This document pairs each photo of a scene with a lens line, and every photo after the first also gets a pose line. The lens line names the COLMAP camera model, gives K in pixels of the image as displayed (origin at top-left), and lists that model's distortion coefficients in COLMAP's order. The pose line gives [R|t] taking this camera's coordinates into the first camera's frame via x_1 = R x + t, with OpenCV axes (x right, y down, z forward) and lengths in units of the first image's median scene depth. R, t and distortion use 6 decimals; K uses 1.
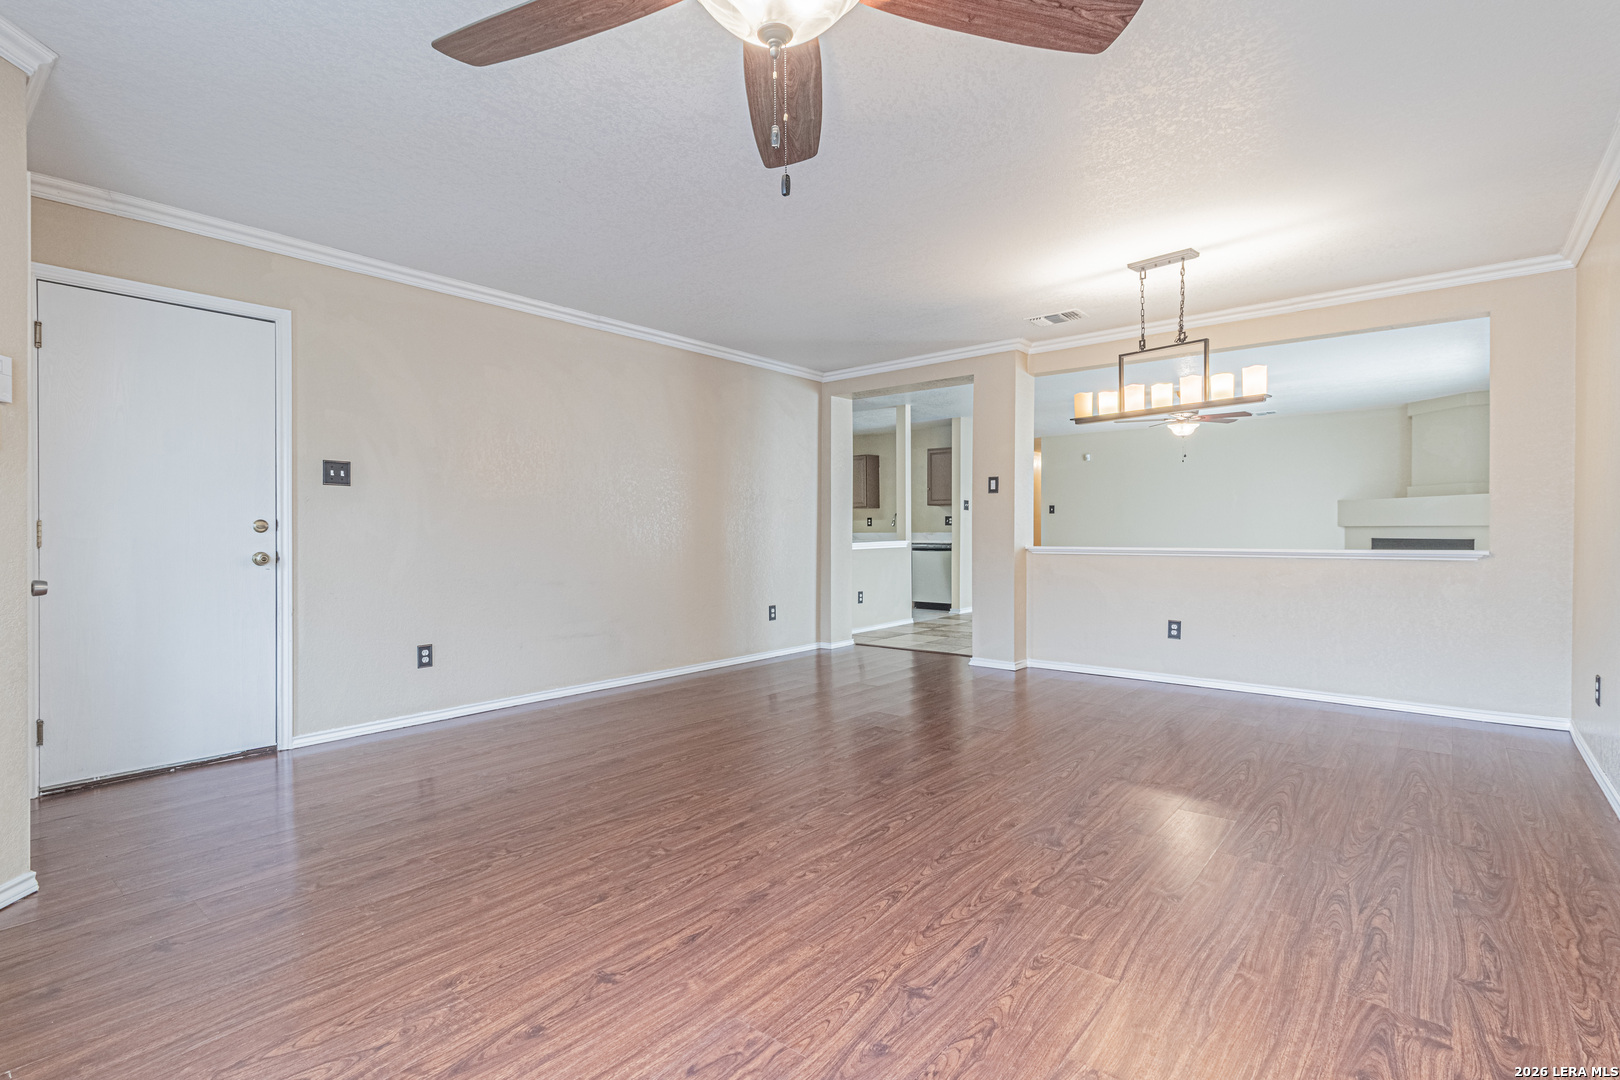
lens RADIAL K [[789.6, 0, 806.7], [0, 789.6, 532.3], [0, 0, 1]] dist [0.010374, 0.000658]
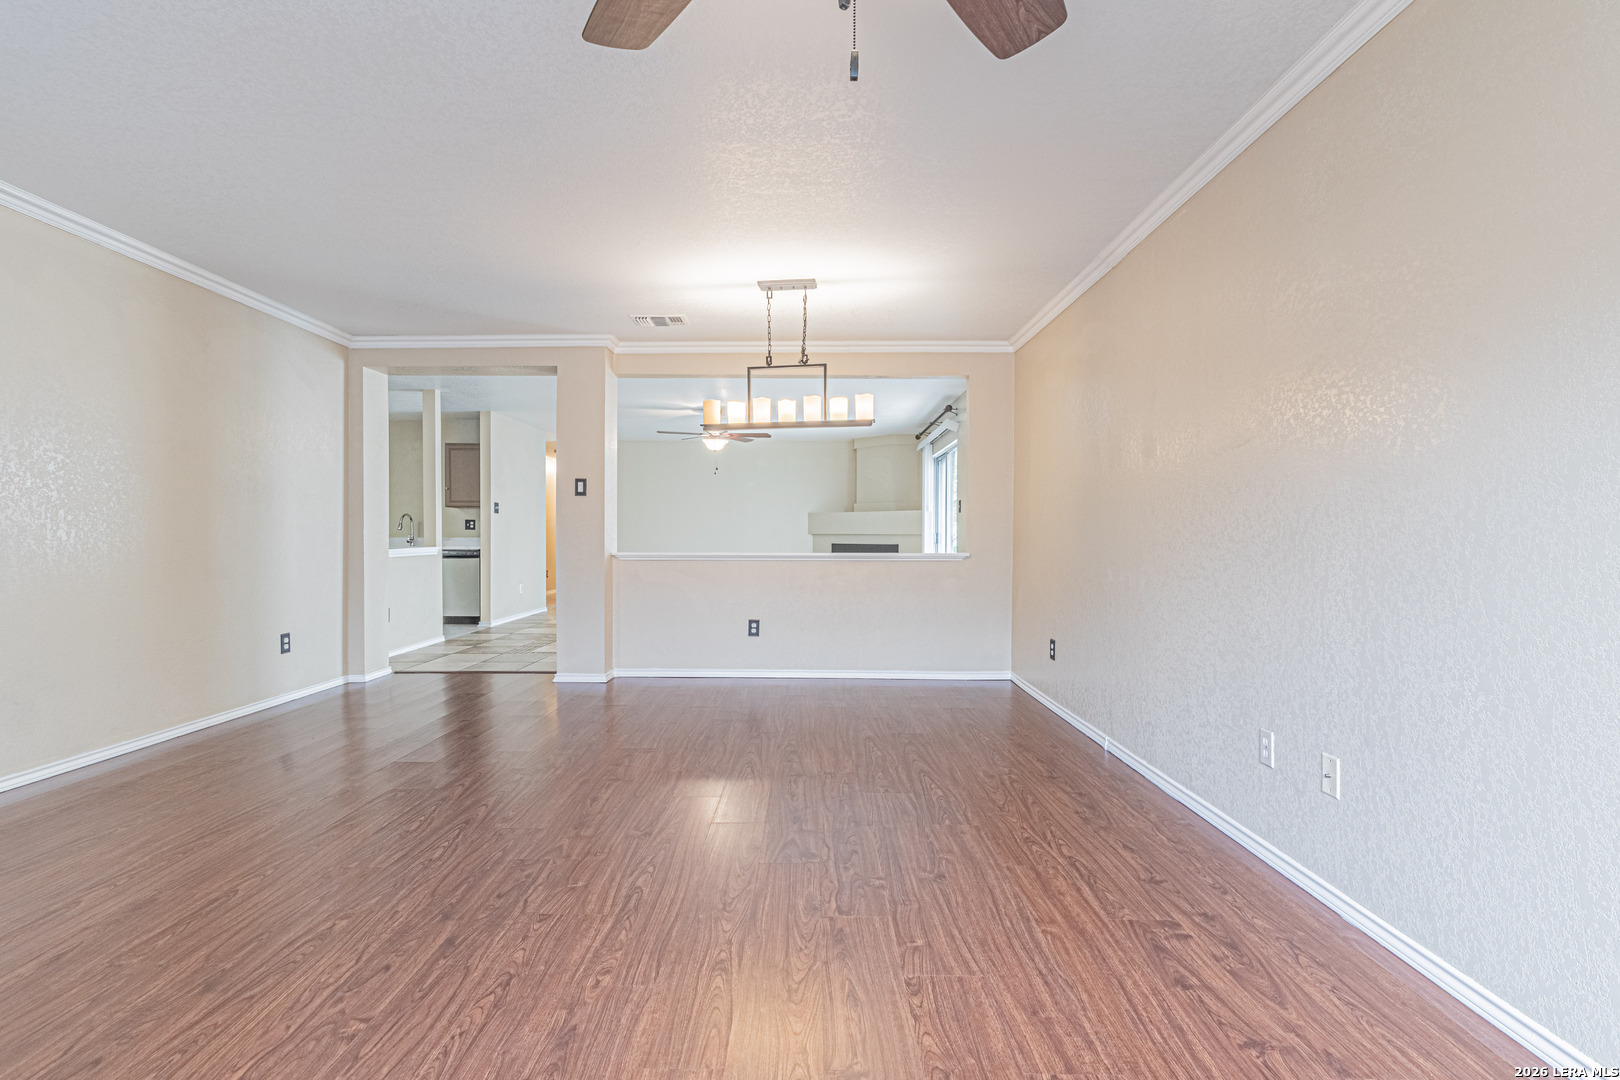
lens RADIAL K [[770.3, 0, 821.5], [0, 770.3, 543.6], [0, 0, 1]] dist [0.008557, 0.000283]
pose [[0.772378, -0.000471, 0.635163, -0.185548], [-0.003971, 0.999977, 0.005570, 0.001065], [-0.635151, -0.006824, 0.772358, 0.168338]]
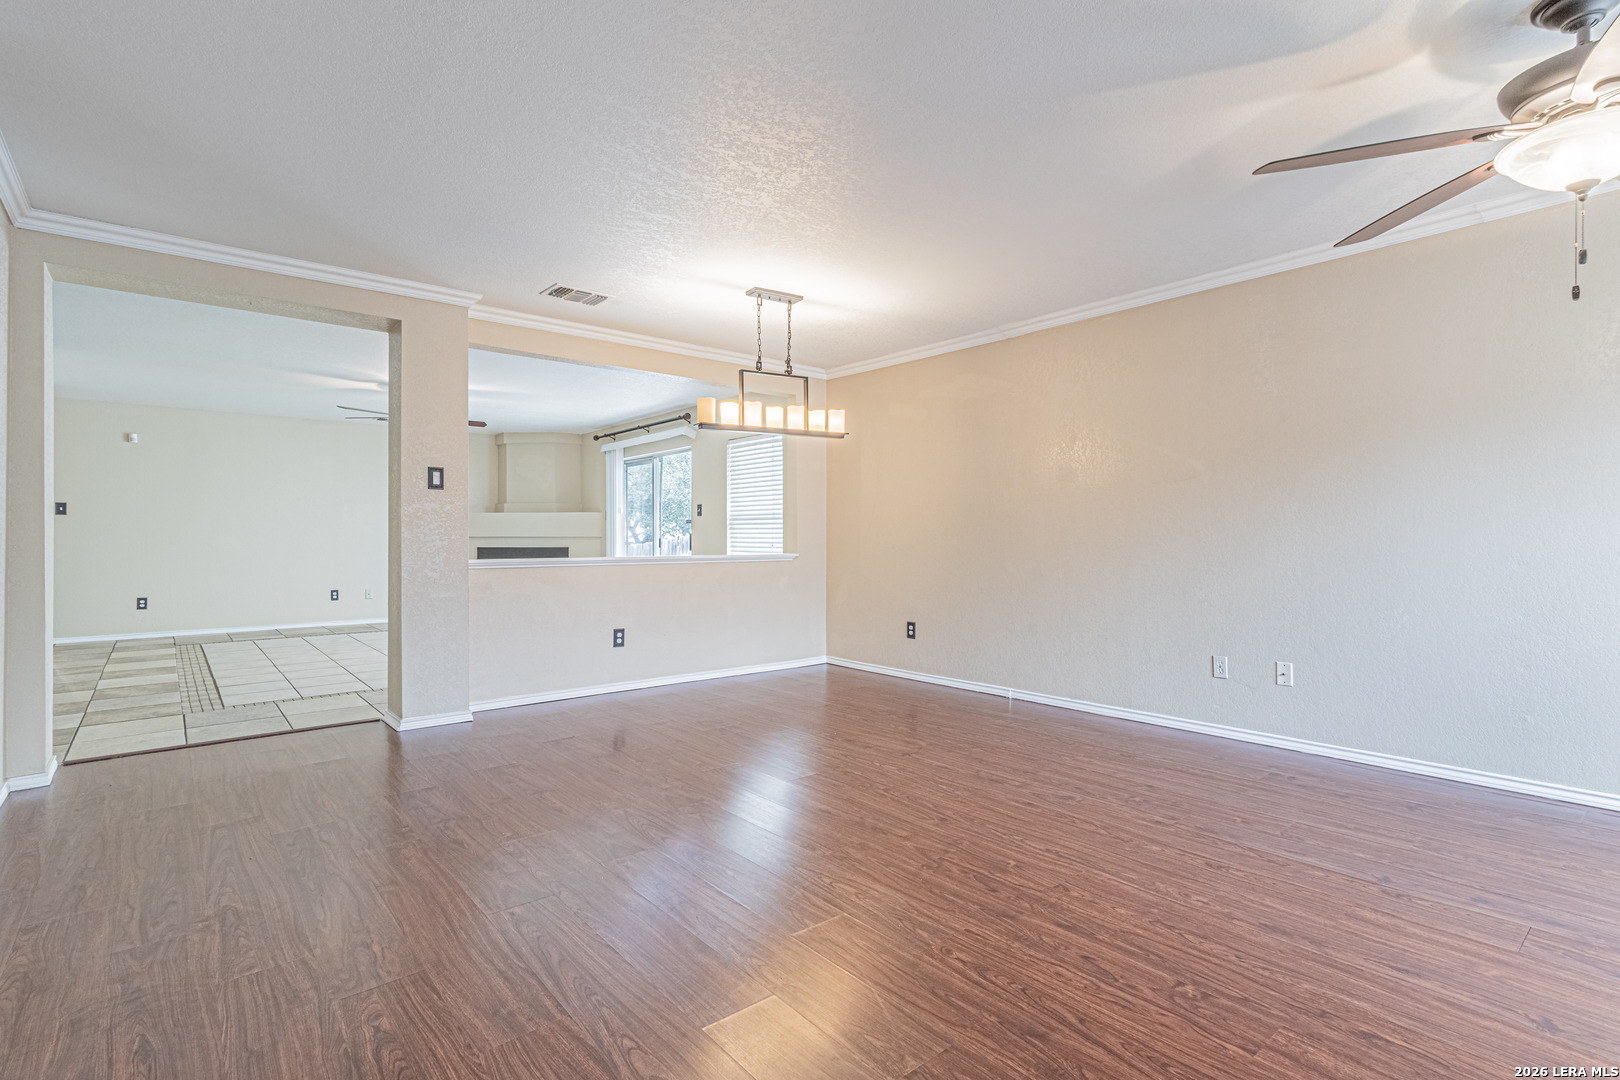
lens RADIAL K [[735.6, 0, 851.0], [0, 735.6, 534.4], [0, 0, 1]] dist [0.007962, -0.000686]
pose [[0.174592, 0.008583, 0.984603, -0.563769], [0.003441, 0.999951, -0.009327, 0.000594], [-0.984635, 0.005017, 0.174554, 0.744203]]
